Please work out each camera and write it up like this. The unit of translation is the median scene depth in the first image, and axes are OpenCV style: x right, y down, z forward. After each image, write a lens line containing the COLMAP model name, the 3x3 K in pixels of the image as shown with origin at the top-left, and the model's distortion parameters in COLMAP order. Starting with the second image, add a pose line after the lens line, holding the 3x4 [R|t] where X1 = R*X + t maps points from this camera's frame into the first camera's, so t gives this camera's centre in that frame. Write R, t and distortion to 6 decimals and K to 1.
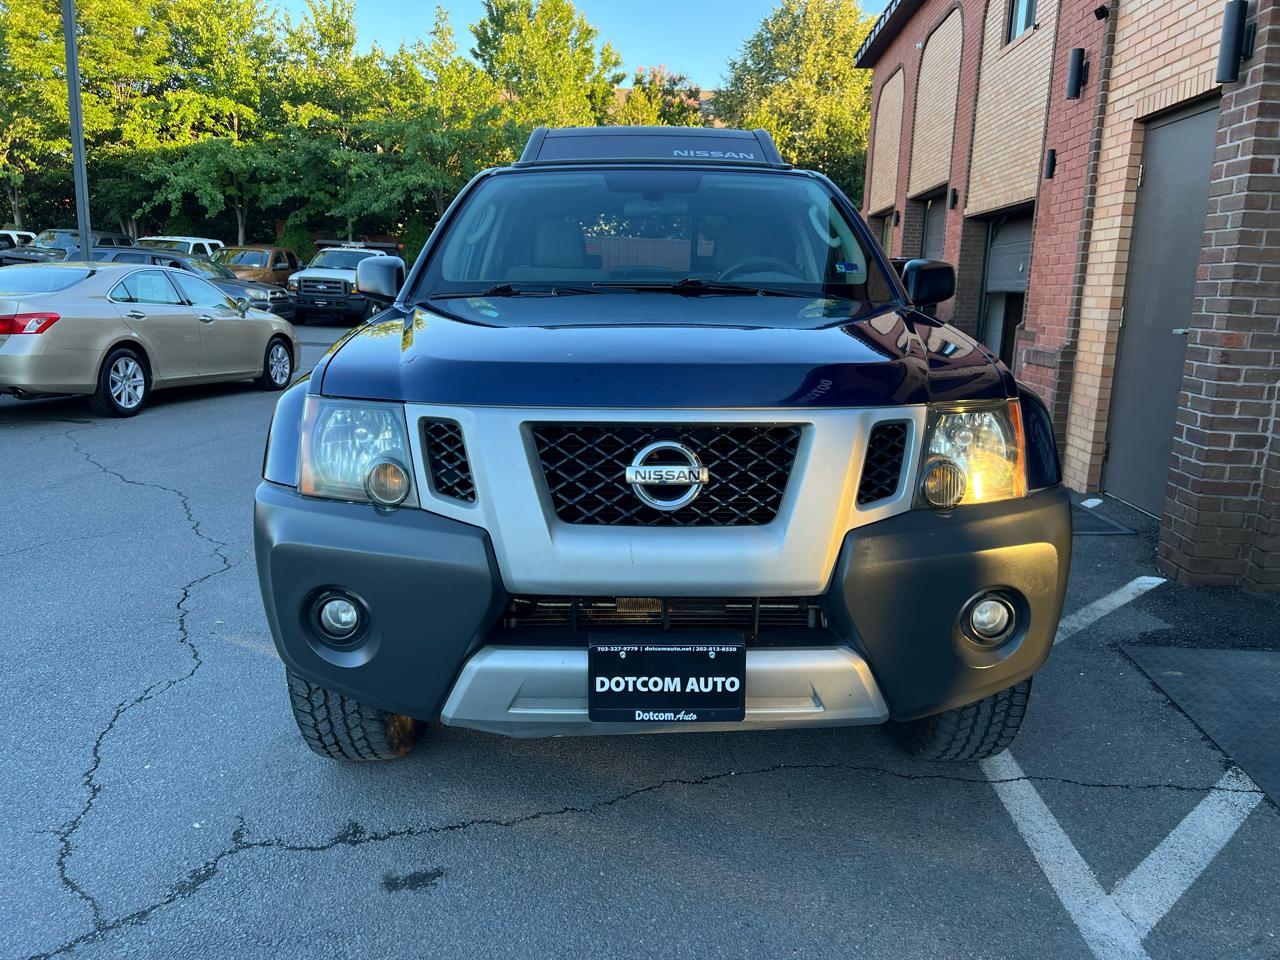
lens RADIAL K [[958.5, 0, 635.7], [0, 958.5, 486.6], [0, 0, 1]] dist [0.046821, -0.055844]
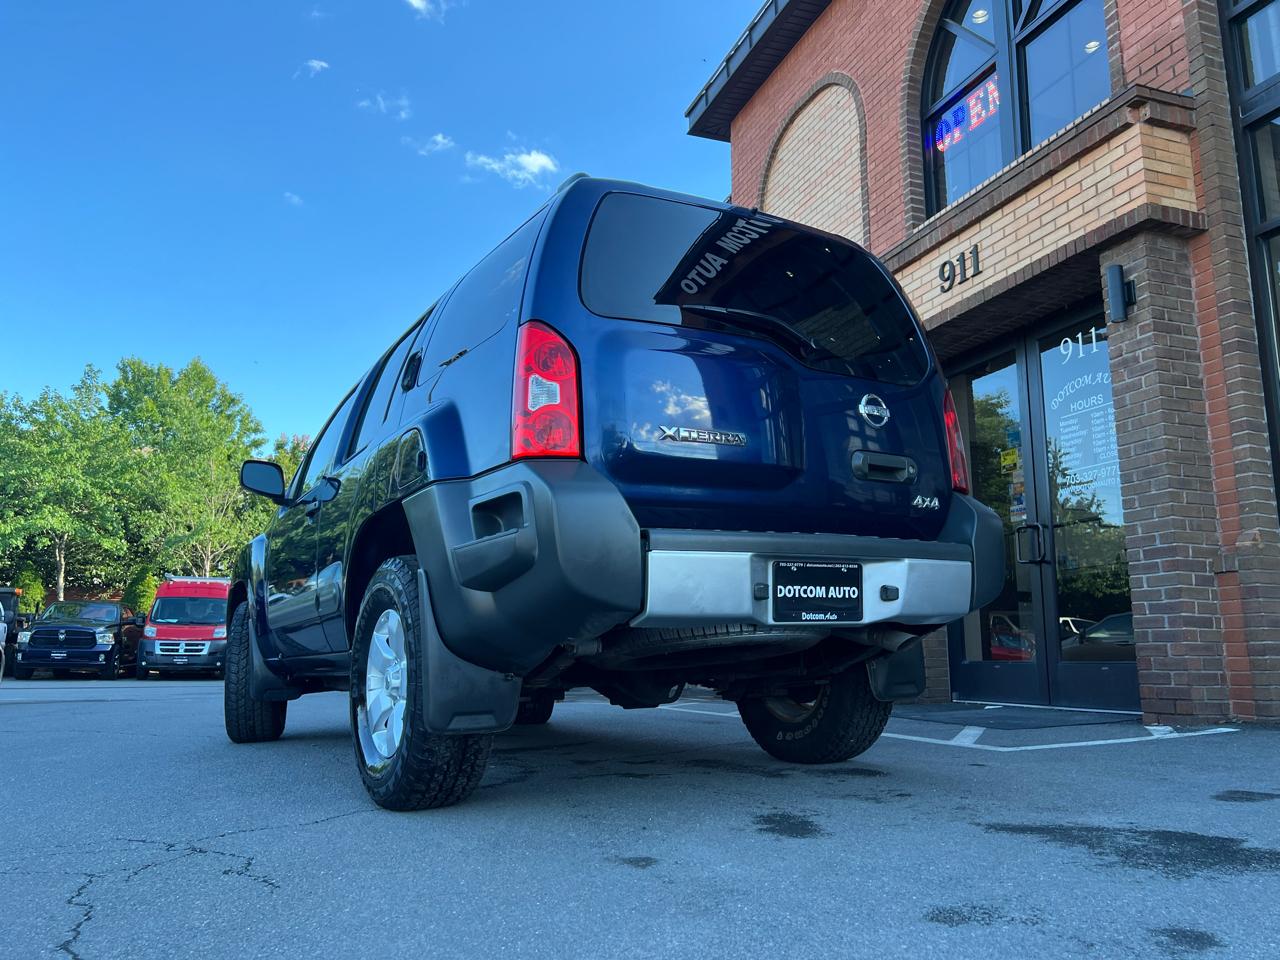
lens RADIAL K [[956.8, 0, 648.8], [0, 956.8, 482.1], [0, 0, 1]] dist [0.038505, -0.030670]
pose [[0.913159, 0.045819, 0.405020, -0.178041], [0.108260, 0.930709, -0.349373, 0.099544], [-0.392964, 0.362880, 0.844925, -0.129492]]
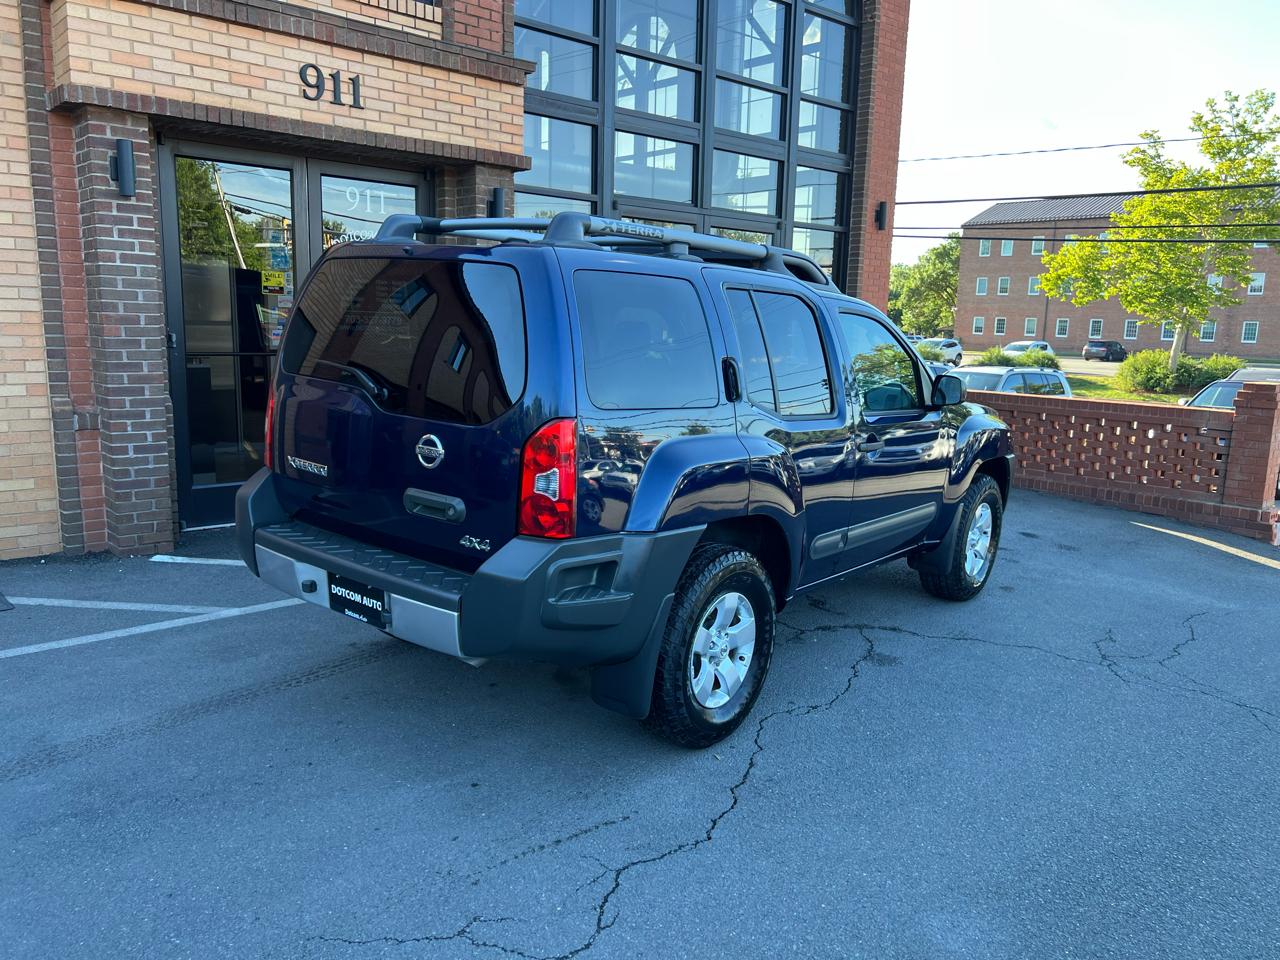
lens RADIAL K [[968.0, 0, 645.3], [0, 968.0, 486.1], [0, 0, 1]] dist [0.048991, -0.059785]
pose [[-0.703318, -0.169640, 0.690338, -0.321358], [0.095878, 0.939600, 0.328573, -0.141813], [-0.704380, 0.297279, -0.644572, 0.510526]]
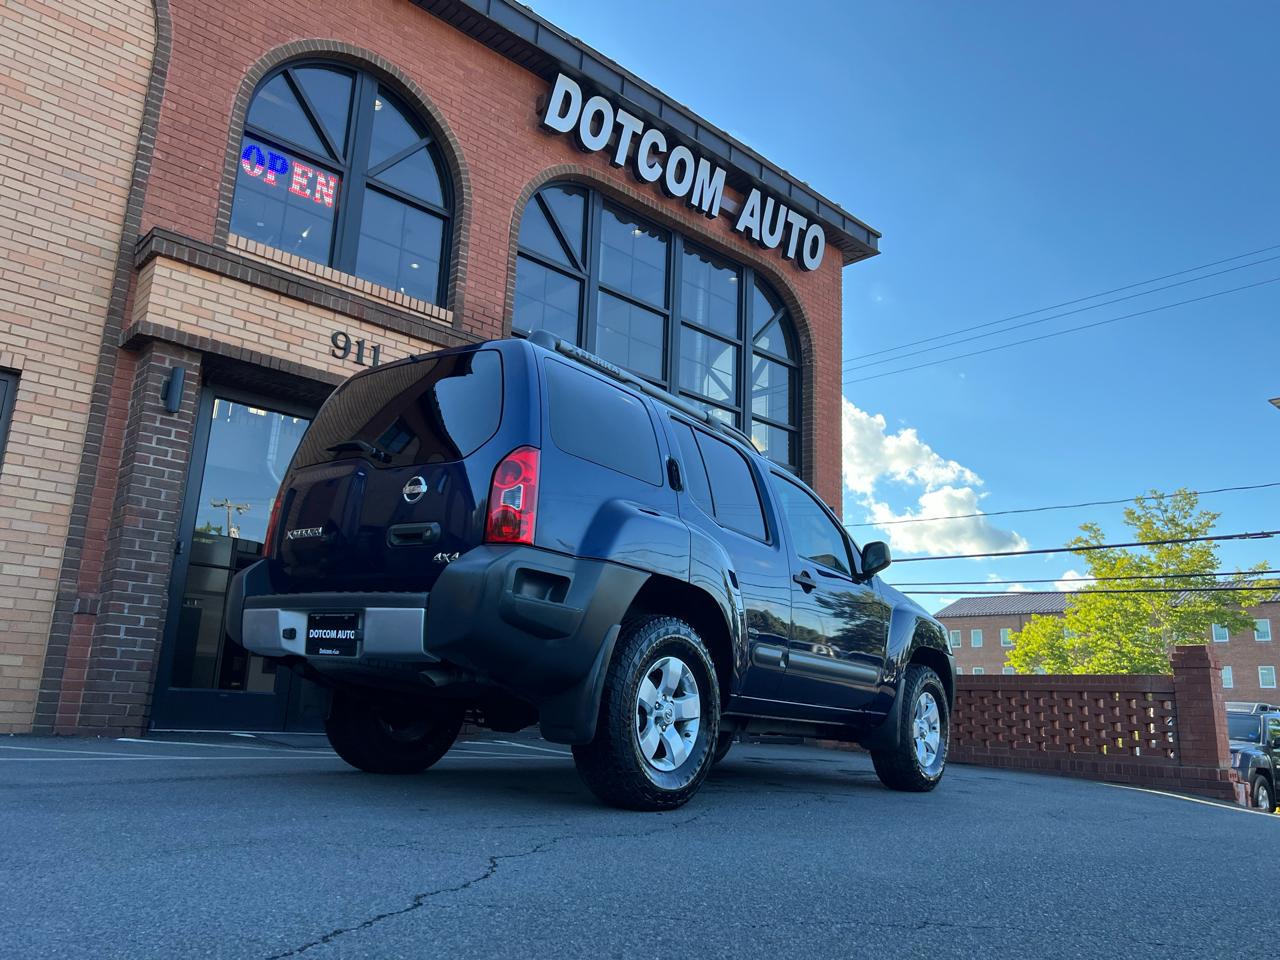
lens RADIAL K [[966.5, 0, 640.3], [0, 966.5, 473.1], [0, 0, 1]] dist [0.048315, -0.056299]
pose [[-0.713642, 0.111436, 0.691591, -0.365165], [0.079145, 0.993771, -0.078459, -0.042307], [-0.696026, -0.001255, -0.718016, 0.553127]]
